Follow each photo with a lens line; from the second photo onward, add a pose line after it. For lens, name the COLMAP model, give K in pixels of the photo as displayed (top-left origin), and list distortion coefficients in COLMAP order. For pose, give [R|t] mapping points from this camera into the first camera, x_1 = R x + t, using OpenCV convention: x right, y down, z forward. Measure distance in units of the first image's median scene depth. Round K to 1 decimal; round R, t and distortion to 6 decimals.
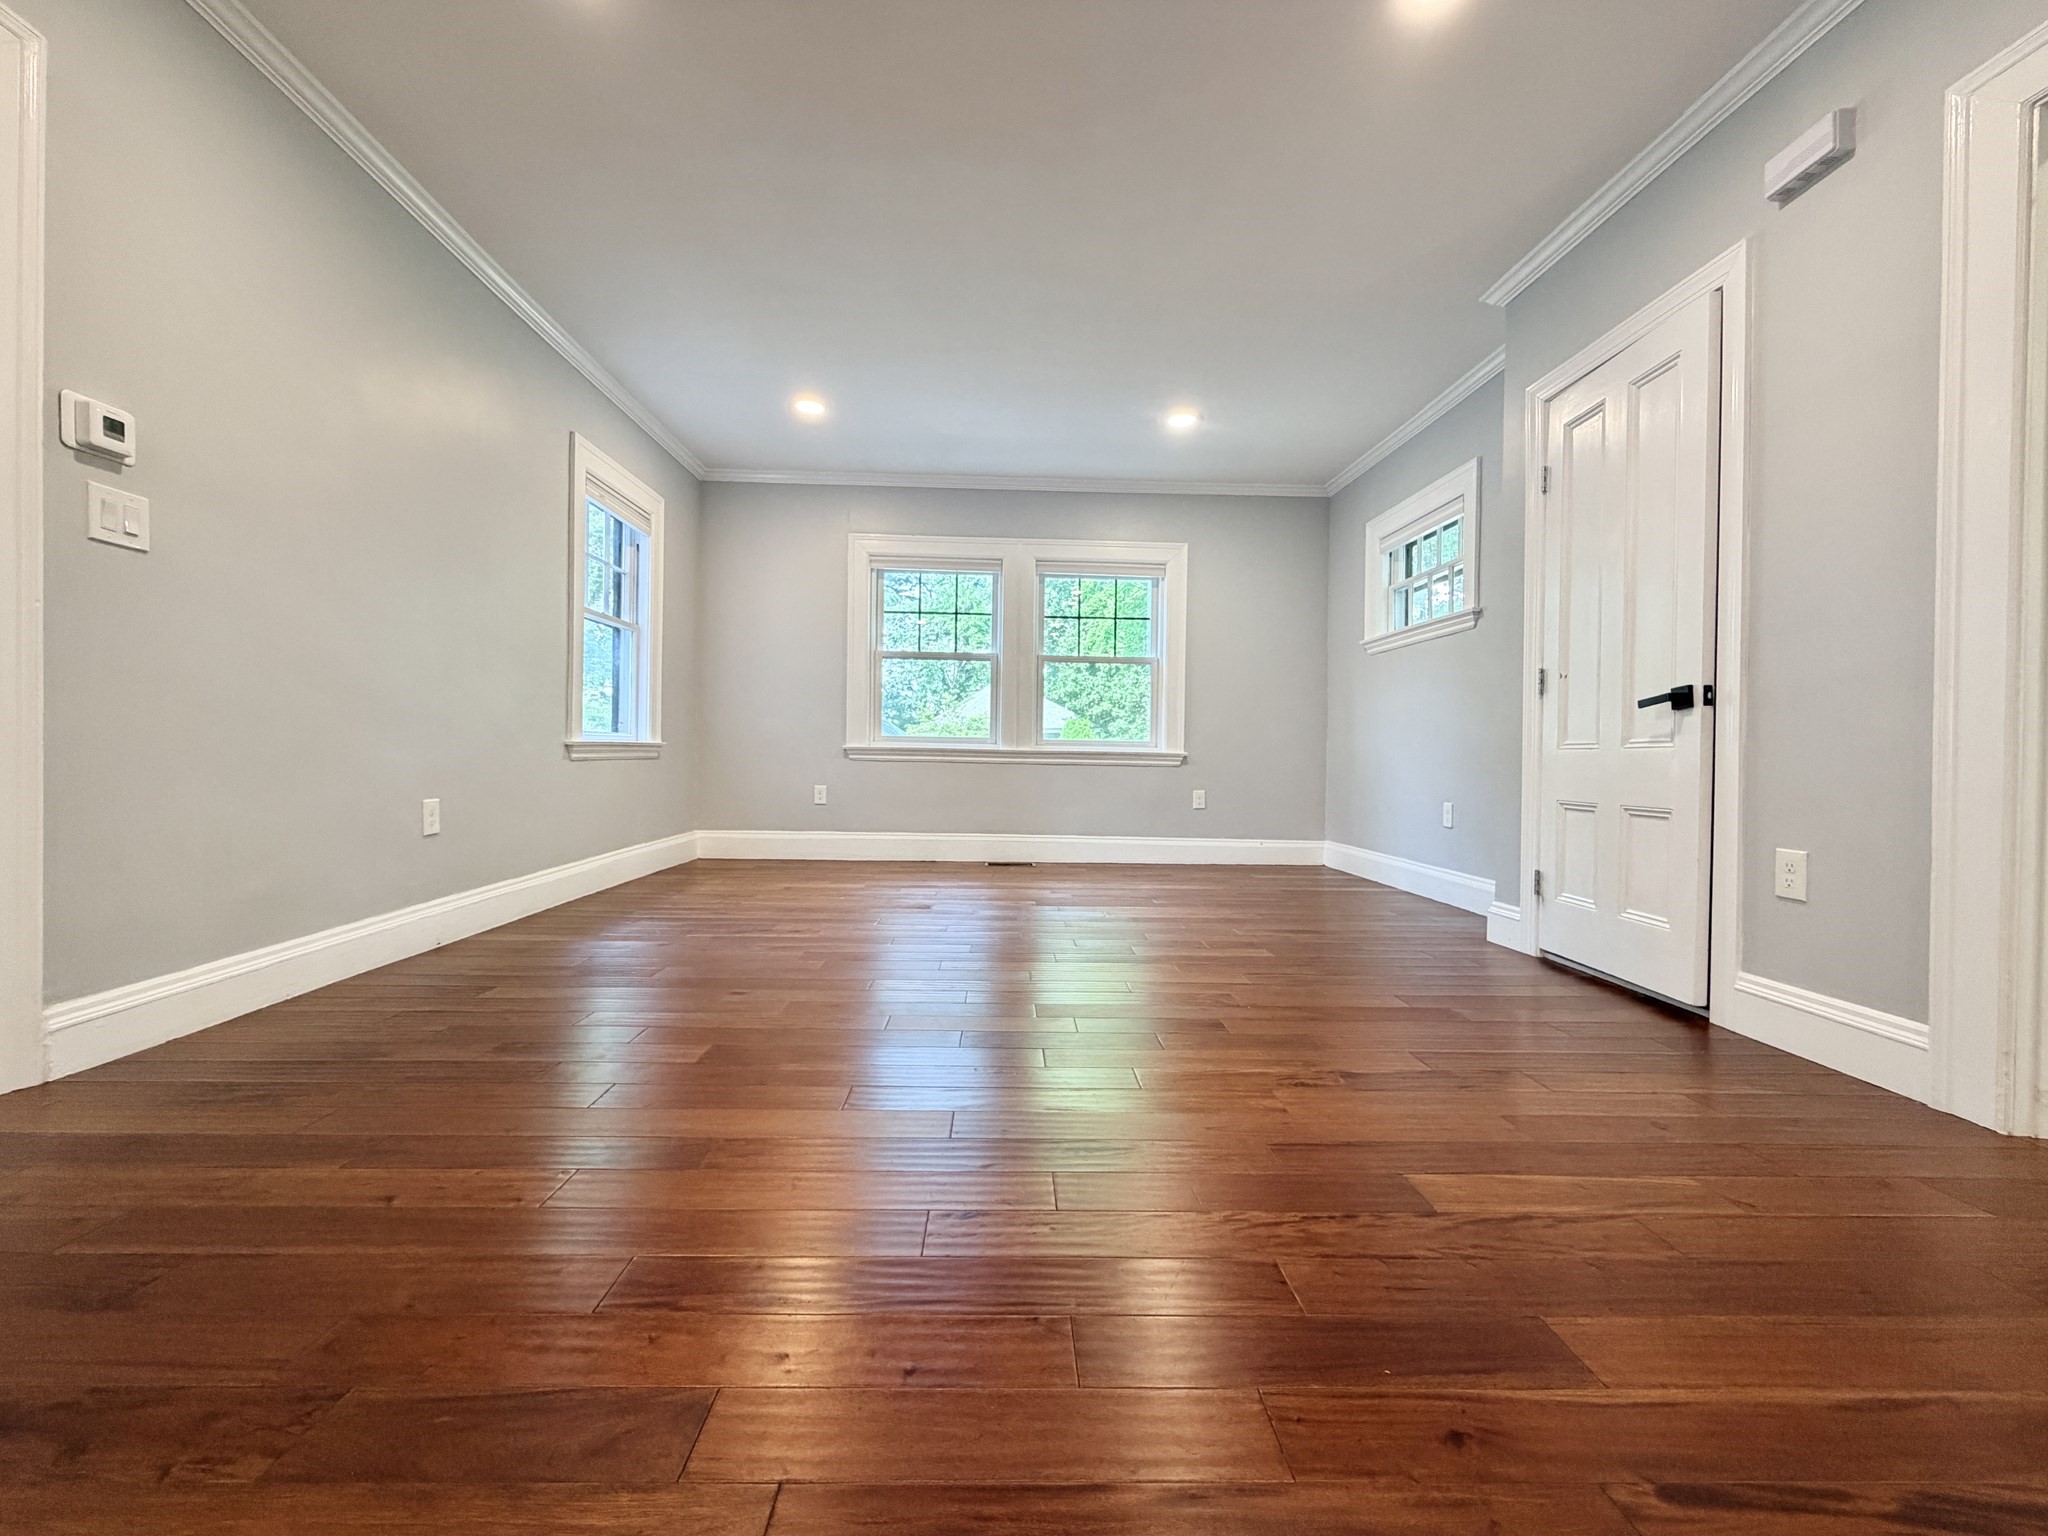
lens RADIAL K [[818.5, 0, 1017.5], [0, 818.5, 762.0], [0, 0, 1]] dist [0.001976, -0.000139]
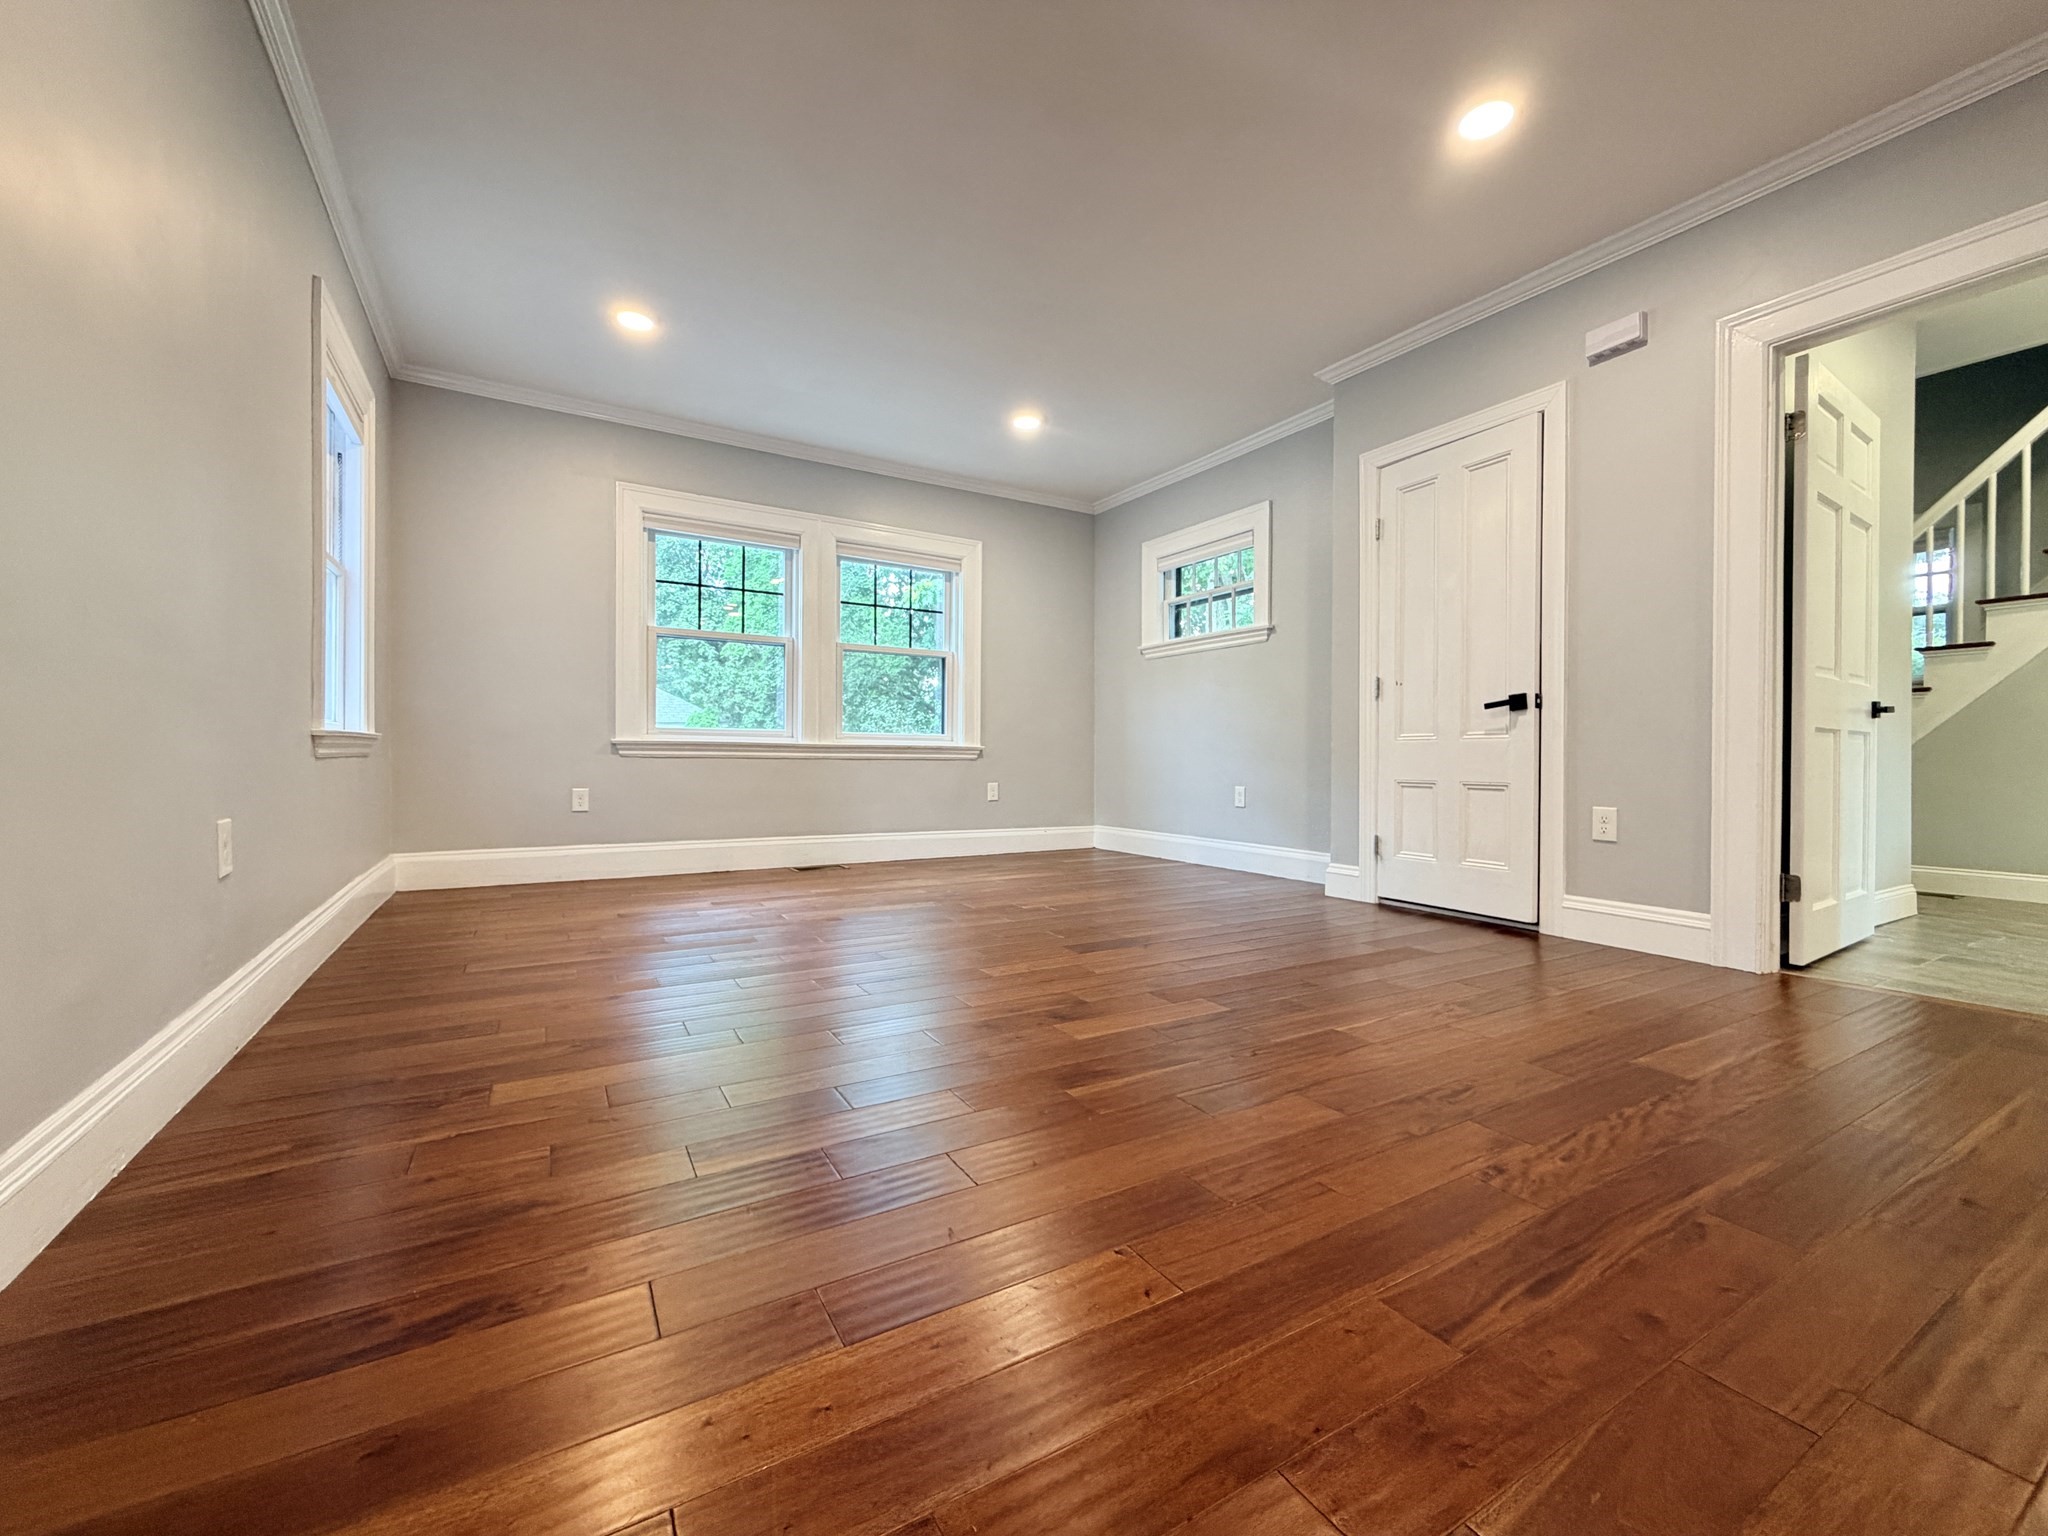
lens RADIAL K [[818.5, 0, 1017.5], [0, 818.5, 762.0], [0, 0, 1]] dist [0.001976, -0.000139]
pose [[0.876115, -0.012865, 0.481931, -0.319673], [0.010629, 0.999916, 0.007370, 0.001745], [-0.481986, -0.001335, 0.876178, 0.104663]]
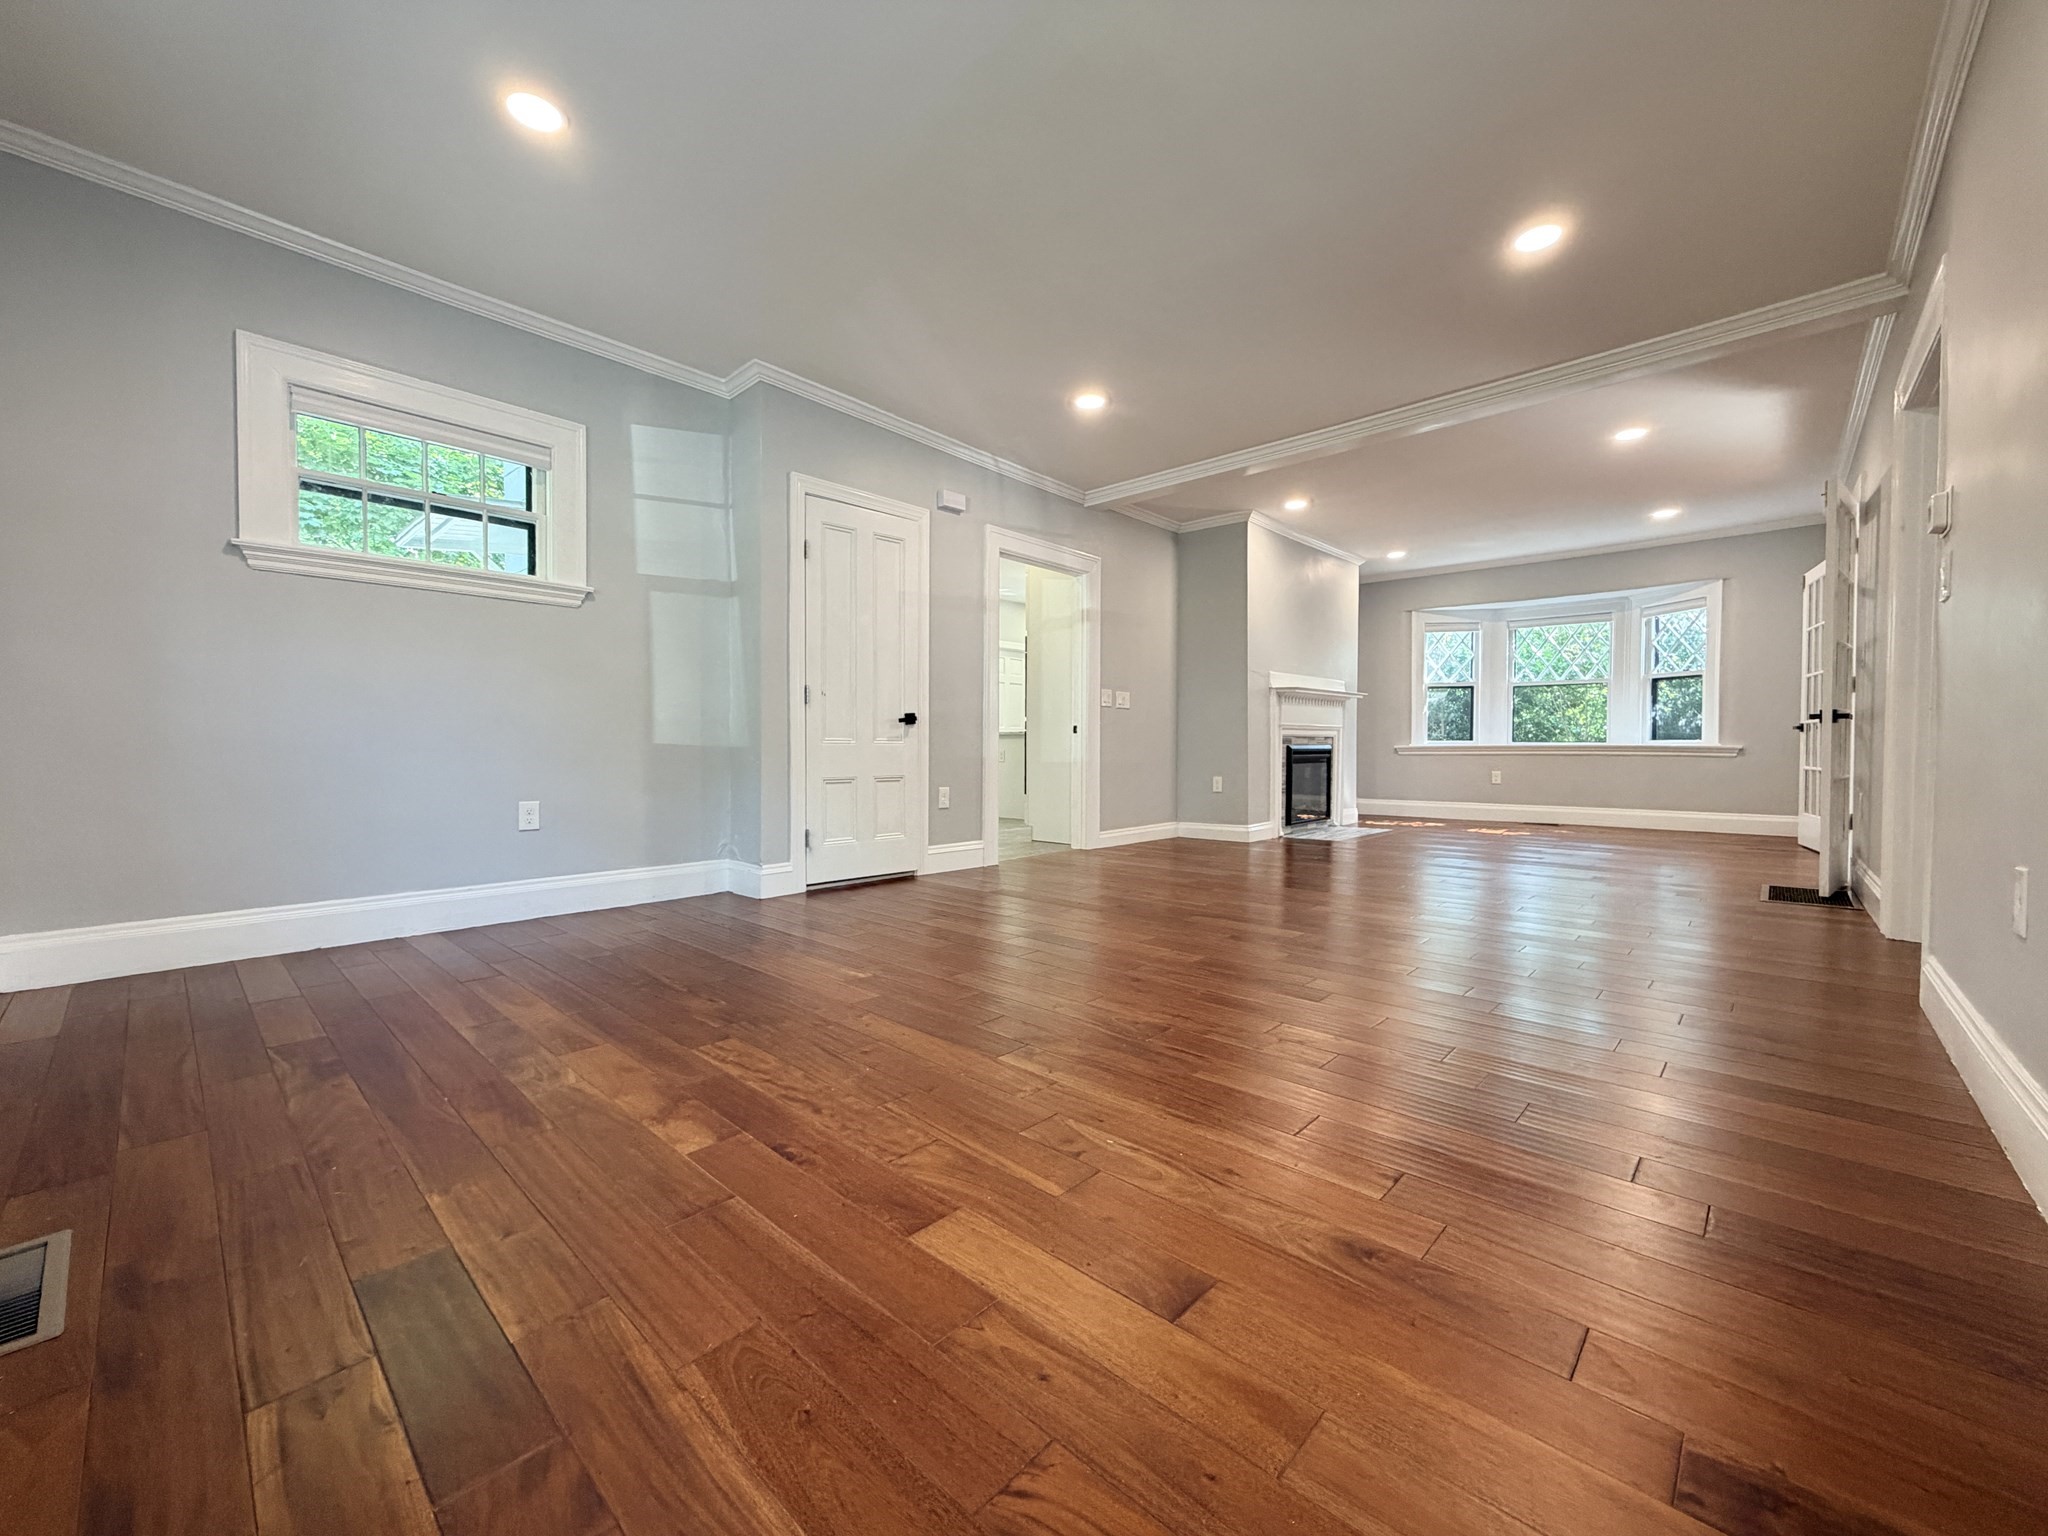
lens RADIAL K [[818.5, 0, 1017.5], [0, 818.5, 762.0], [0, 0, 1]] dist [0.001976, -0.000139]
pose [[-0.713137, -0.028467, 0.700446, -0.408955], [-0.008851, 0.999461, 0.031607, -0.020765], [-0.700969, 0.016340, -0.713005, 1.195060]]
